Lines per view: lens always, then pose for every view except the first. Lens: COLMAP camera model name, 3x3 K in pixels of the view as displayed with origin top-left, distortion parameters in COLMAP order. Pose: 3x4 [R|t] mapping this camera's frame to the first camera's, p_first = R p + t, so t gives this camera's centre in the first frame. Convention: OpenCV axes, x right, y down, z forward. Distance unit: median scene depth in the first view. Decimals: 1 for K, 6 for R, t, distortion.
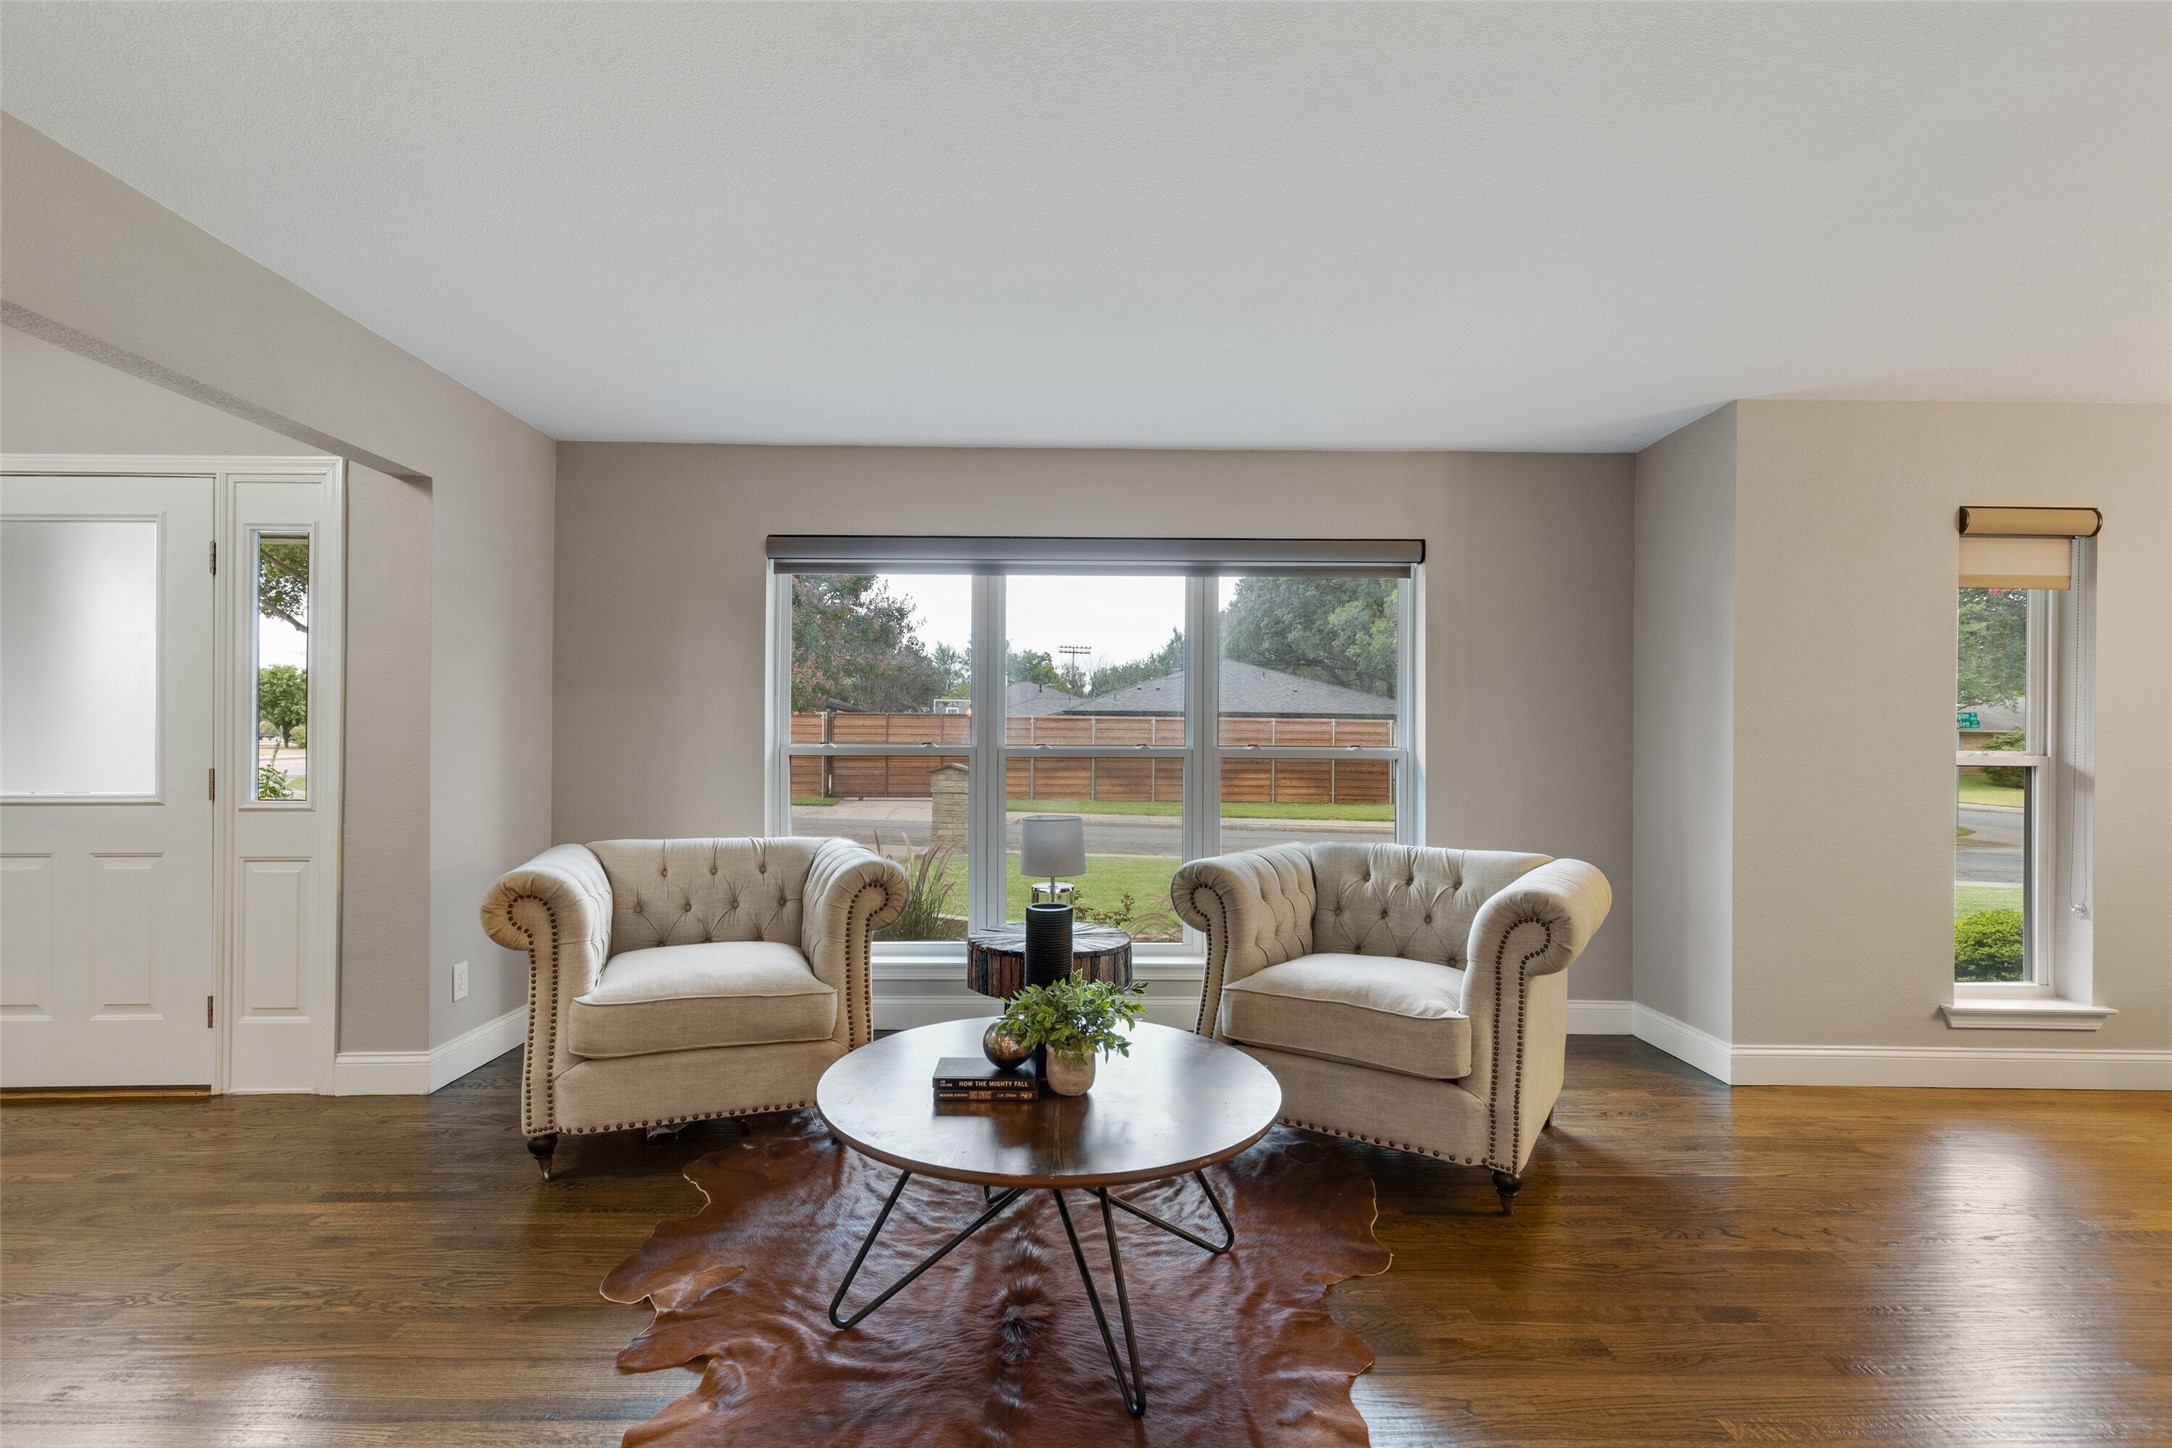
lens RADIAL K [[982.3, 0, 1097.2], [0, 982.3, 732.5], [0, 0, 1]] dist [0.010685, -0.001881]
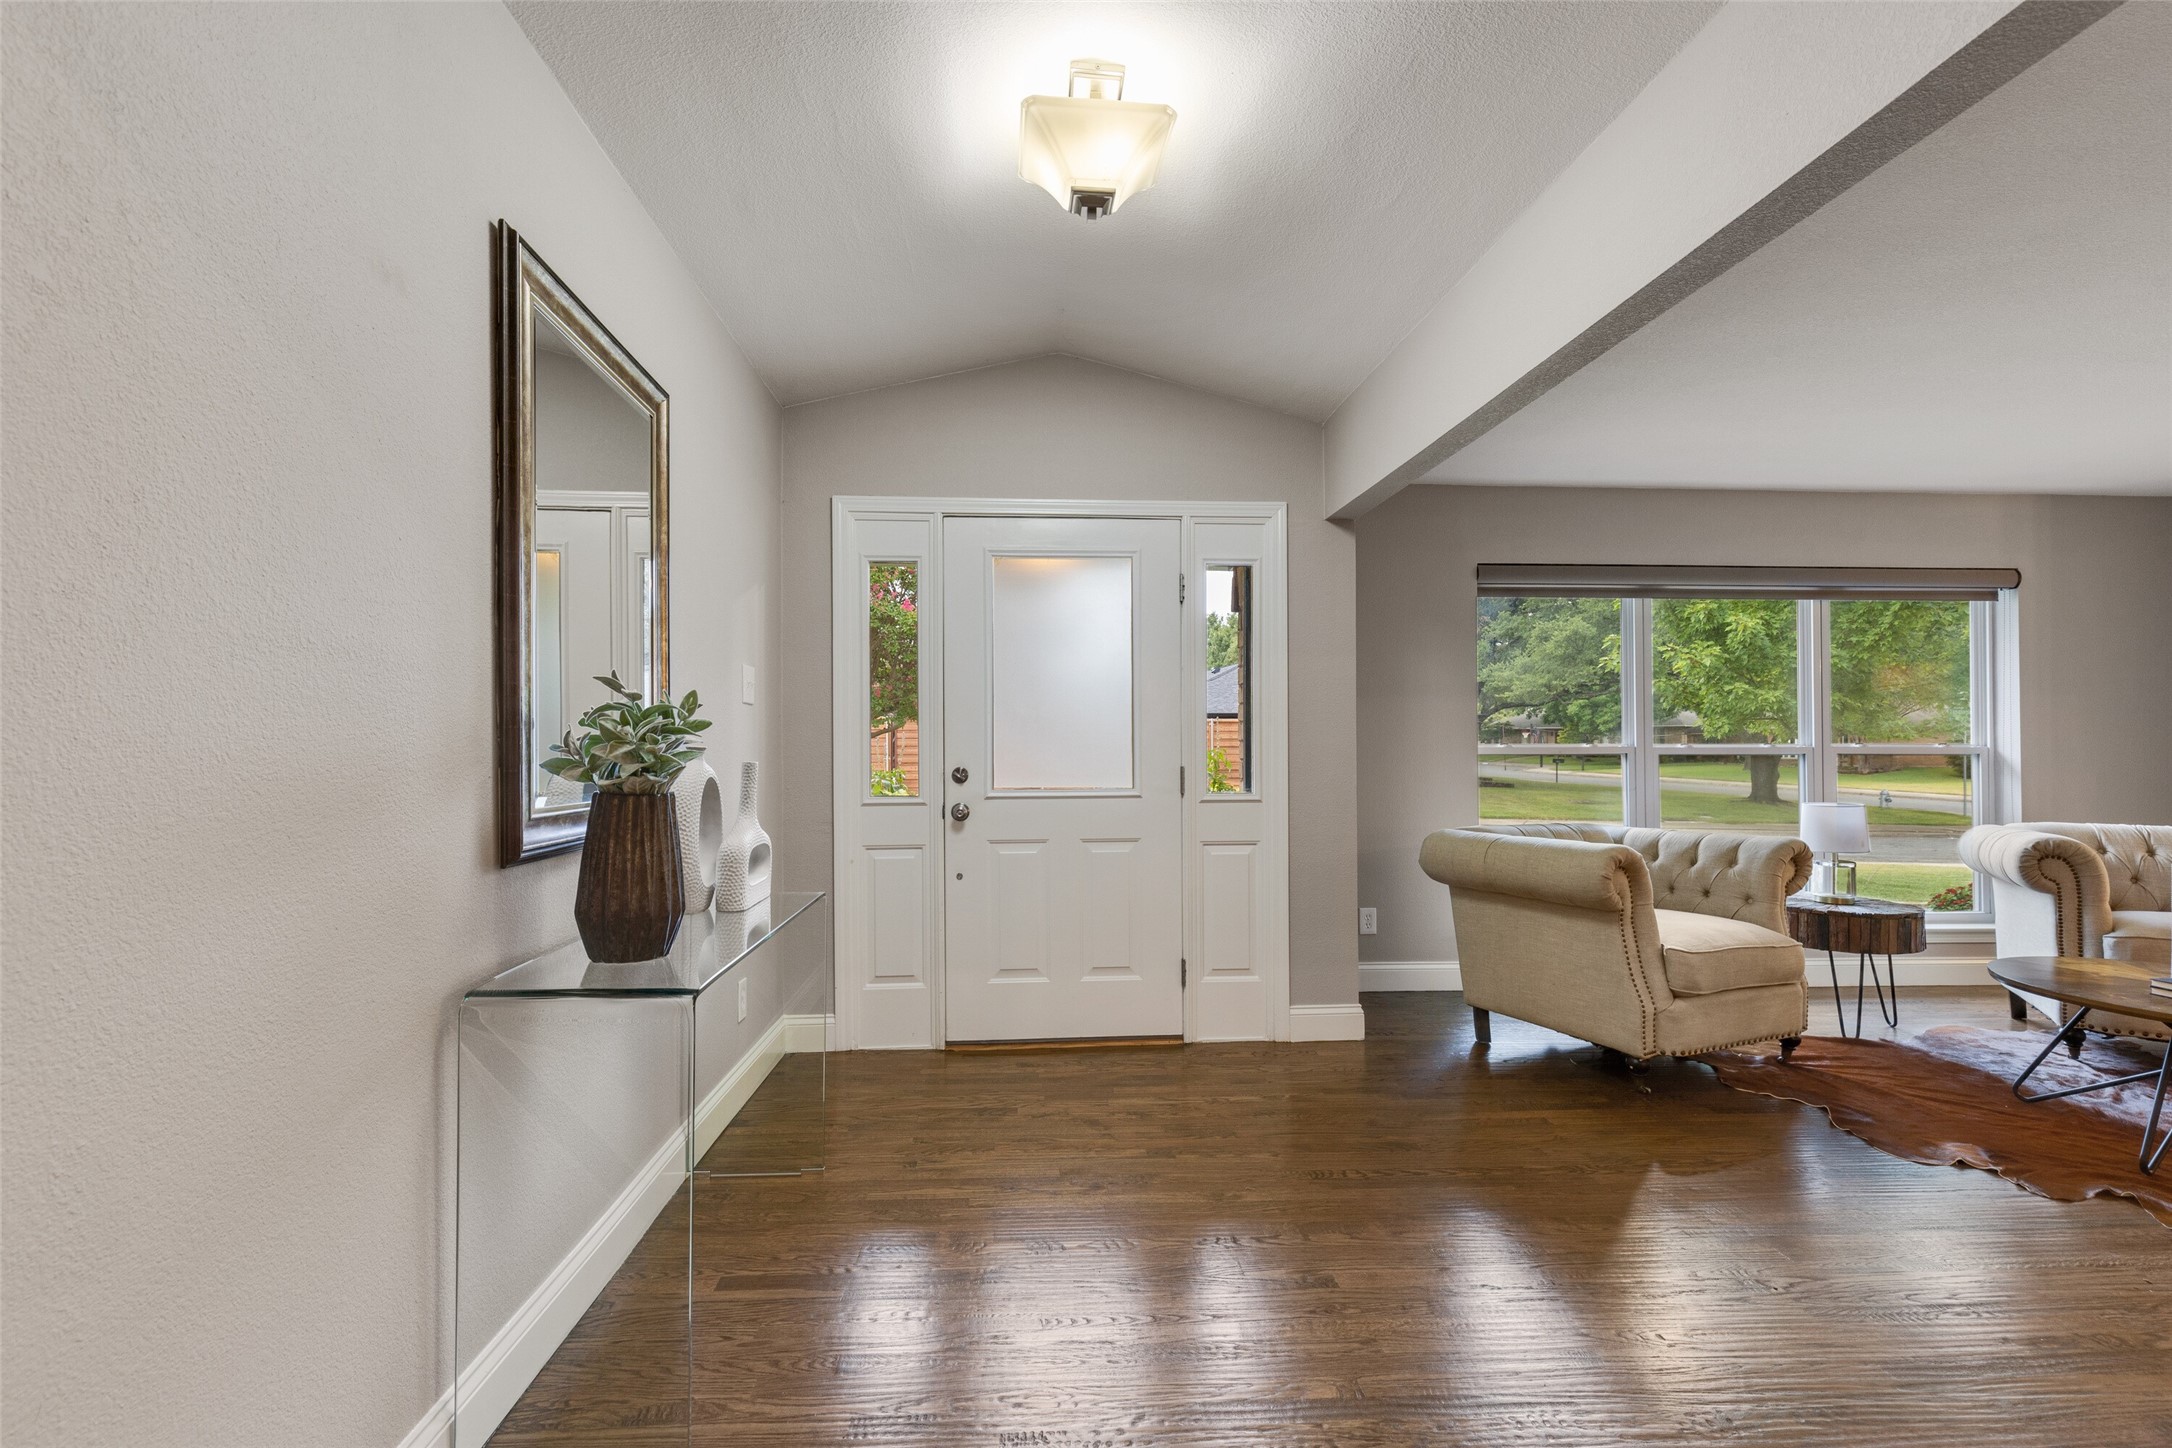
lens RADIAL K [[982.3, 0, 1067.0], [0, 982.3, 735.5], [0, 0, 1]] dist [0.010685, -0.001881]
pose [[0.998968, -0.004909, 0.045164, -1.081699], [0.005367, 0.999935, -0.010025, 0.011144], [-0.045112, 0.010257, 0.998929, -0.164154]]
